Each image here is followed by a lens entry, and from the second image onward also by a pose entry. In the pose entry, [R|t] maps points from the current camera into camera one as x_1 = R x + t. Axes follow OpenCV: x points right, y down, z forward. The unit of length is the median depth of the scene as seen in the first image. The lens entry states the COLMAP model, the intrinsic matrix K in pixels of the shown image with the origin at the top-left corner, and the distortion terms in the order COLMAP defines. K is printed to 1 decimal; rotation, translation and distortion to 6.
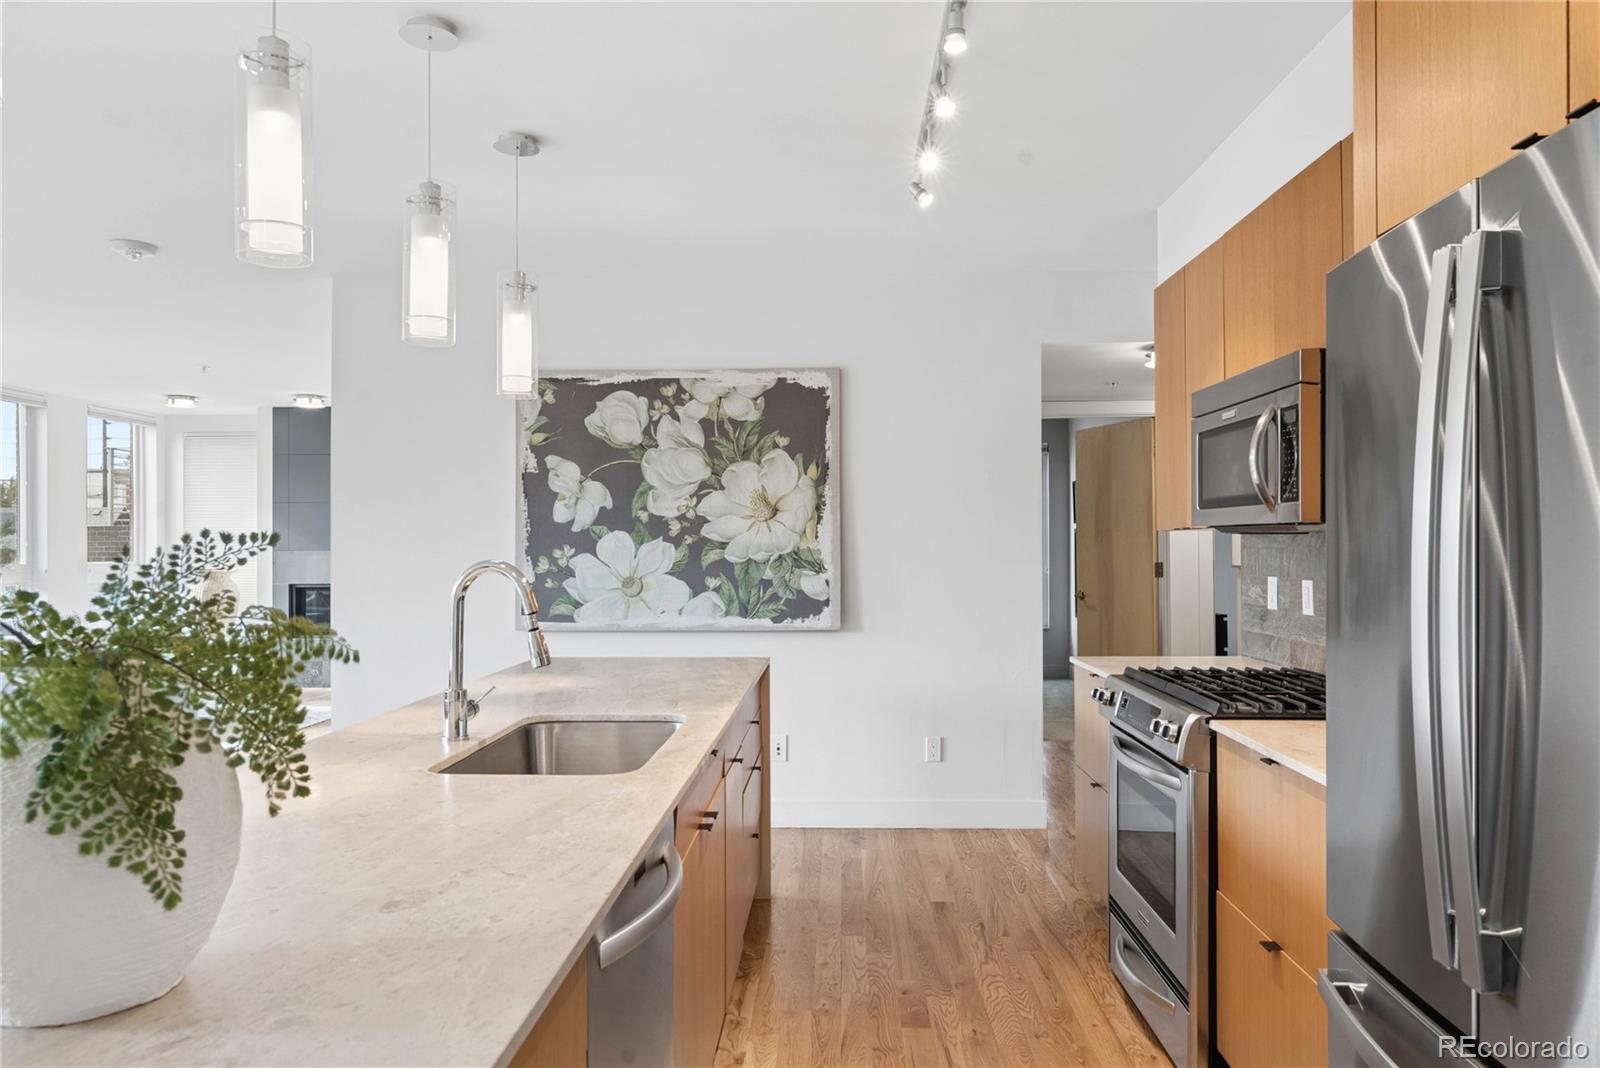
lens RADIAL K [[1062.7, 0, 795.3], [0, 1062.7, 535.3], [0, 0, 1]] dist [0.041392, 0.000037]
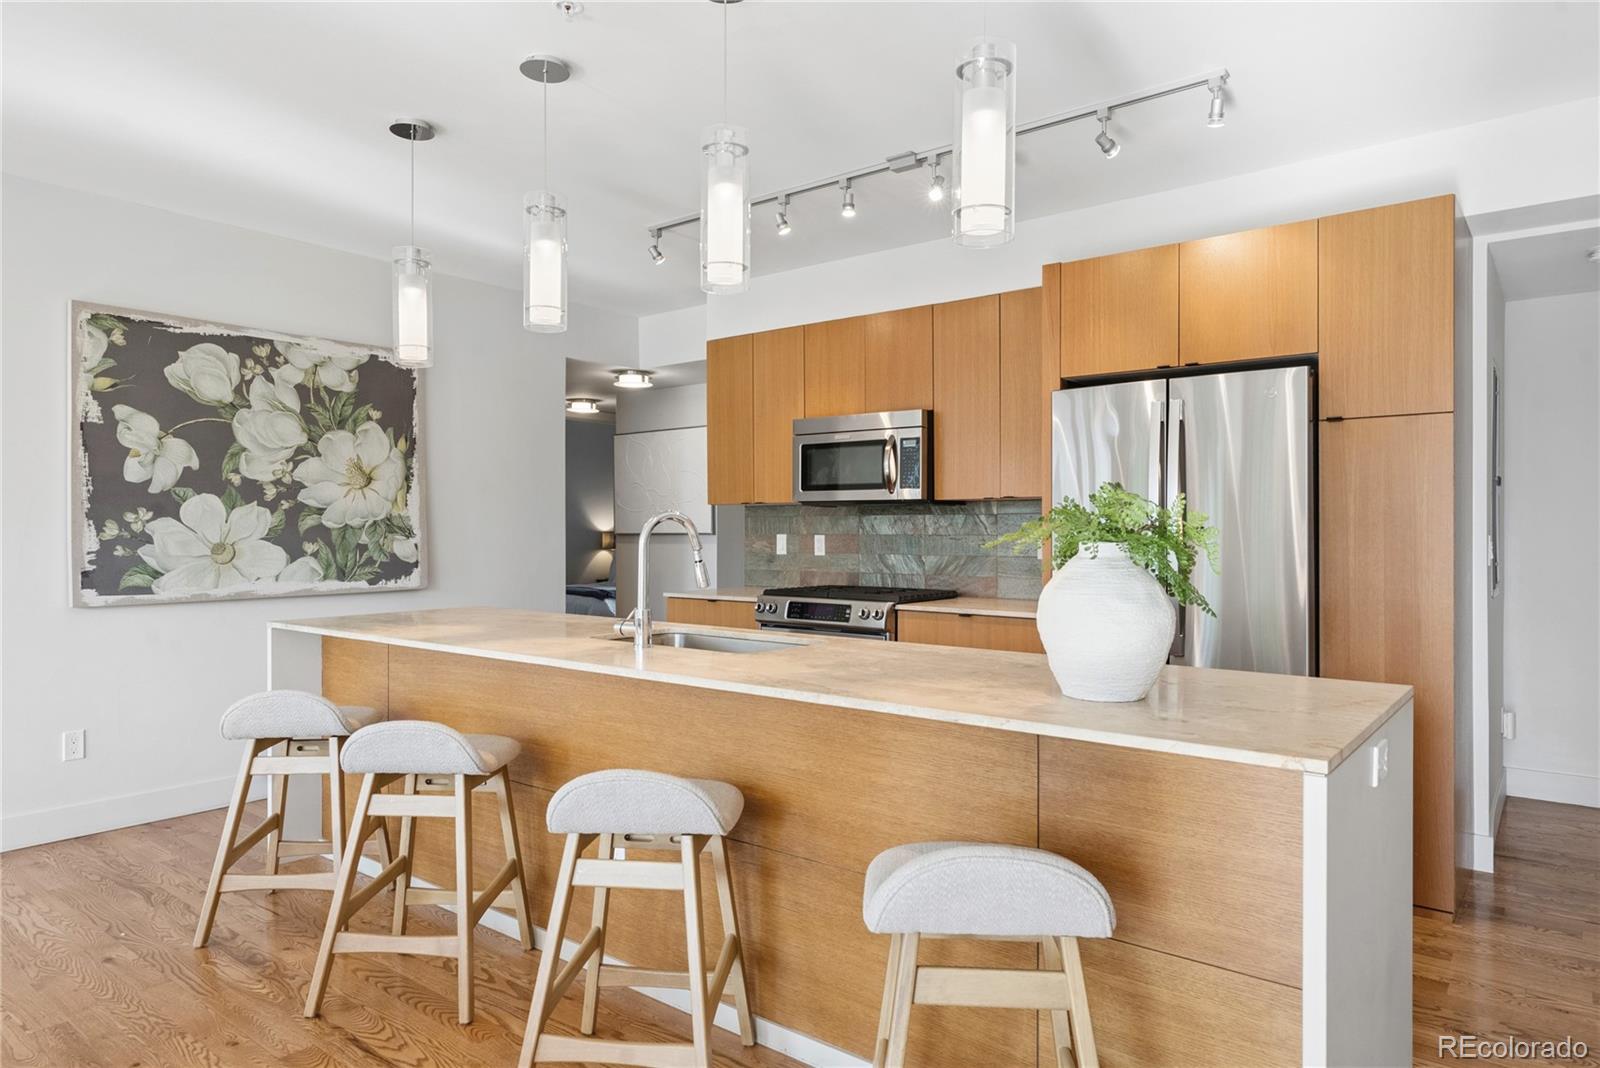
lens RADIAL K [[999.3, 0, 799.2], [0, 999.3, 534.1], [0, 0, 1]] dist [0.000767, -0.003269]
pose [[0.576675, -0.001385, 0.816973, -0.583169], [-0.009516, 0.999919, 0.008412, 0.018989], [-0.816919, -0.012625, 0.576615, 0.071685]]
